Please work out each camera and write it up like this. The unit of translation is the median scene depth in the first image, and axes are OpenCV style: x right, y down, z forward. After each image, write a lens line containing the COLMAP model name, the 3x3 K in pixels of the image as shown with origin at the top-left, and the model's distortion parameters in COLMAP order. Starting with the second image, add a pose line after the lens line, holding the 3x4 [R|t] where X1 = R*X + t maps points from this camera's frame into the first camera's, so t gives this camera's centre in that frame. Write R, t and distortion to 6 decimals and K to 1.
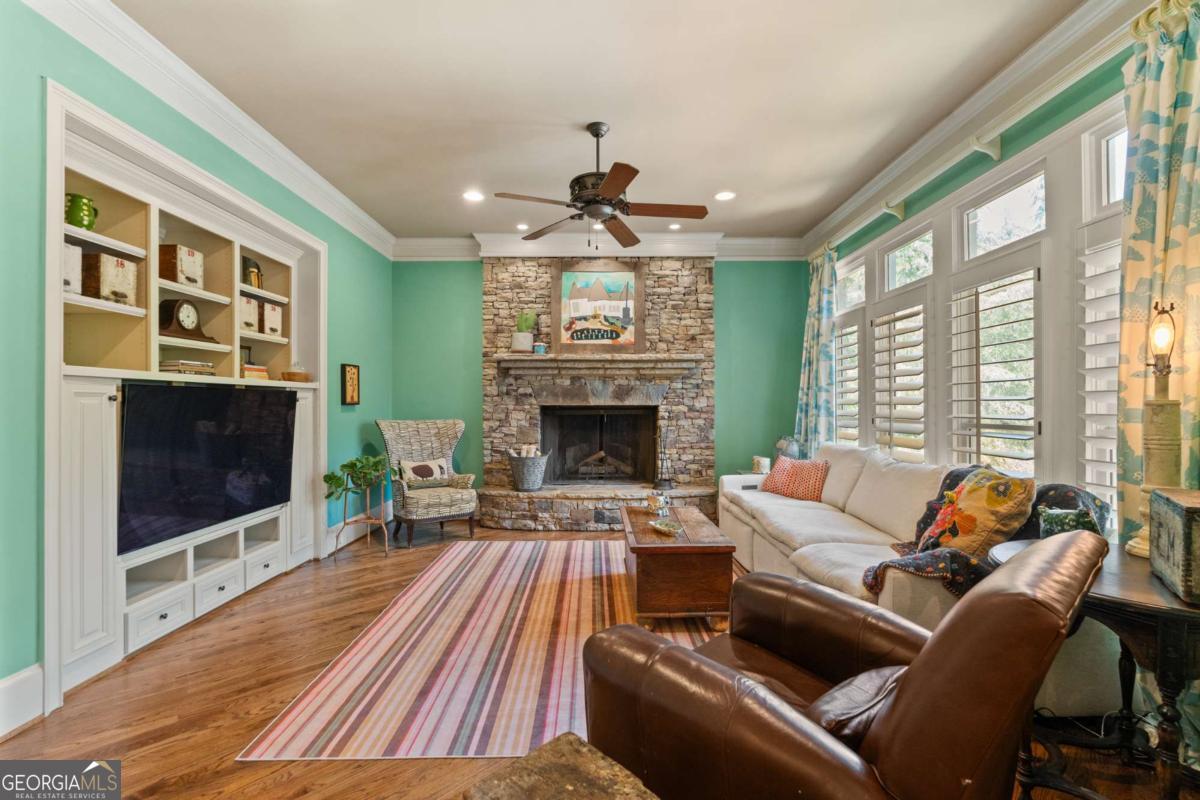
lens RADIAL K [[548.7, 0, 604.3], [0, 548.7, 405.1], [0, 0, 1]] dist [-0.002877, -0.000288]
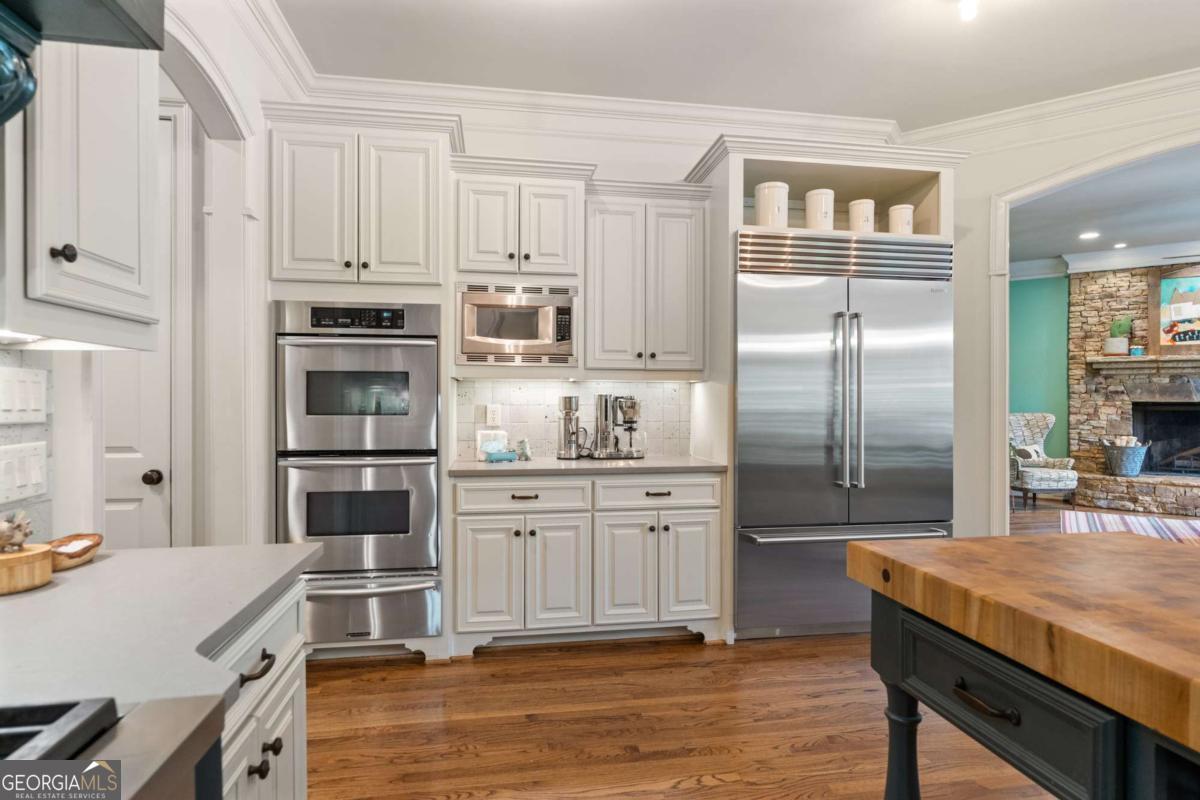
lens RADIAL K [[626.0, 0, 607.8], [0, 626.0, 402.1], [0, 0, 1]] dist [-0.013797, -0.000332]
pose [[0.794767, 0.005663, -0.606889, -0.204196], [-0.002909, 0.999981, 0.005521, -0.002187], [0.606908, -0.002622, 0.794768, -0.651769]]
